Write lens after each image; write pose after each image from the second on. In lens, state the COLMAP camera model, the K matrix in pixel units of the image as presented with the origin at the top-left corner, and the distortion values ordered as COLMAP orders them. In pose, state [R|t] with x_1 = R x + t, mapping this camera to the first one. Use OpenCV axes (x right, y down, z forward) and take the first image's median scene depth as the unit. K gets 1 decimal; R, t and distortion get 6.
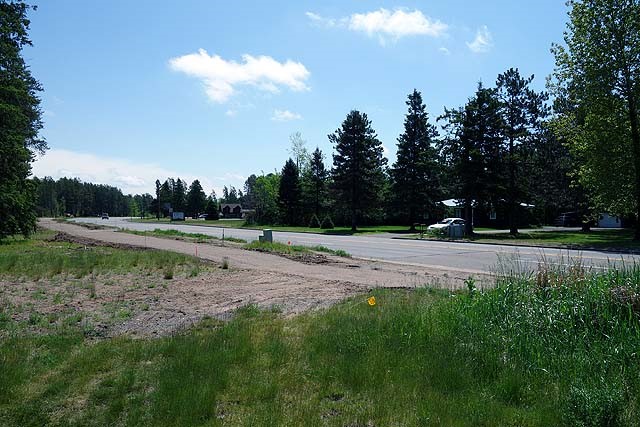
lens RADIAL K [[505.4, 0, 321.1], [0, 505.4, 215.1], [0, 0, 1]] dist [0.002131, -0.001744]
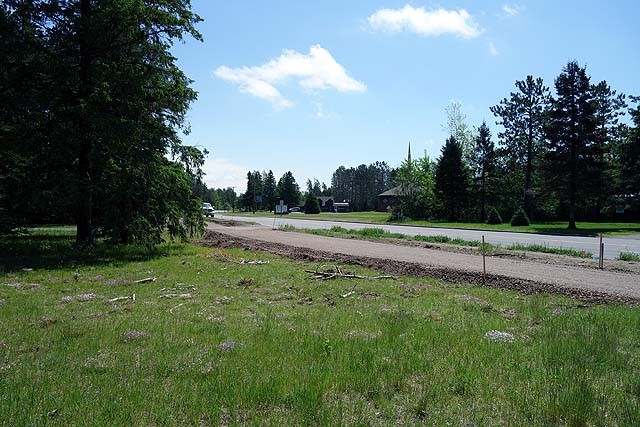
lens RADIAL K [[505.4, 0, 321.1], [0, 505.4, 215.1], [0, 0, 1]] dist [0.002131, -0.001744]
pose [[0.990240, 0.002673, -0.139347, -0.141733], [-0.000988, 0.999926, 0.012157, 0.001957], [0.139369, -0.011901, 0.990169, 0.175808]]
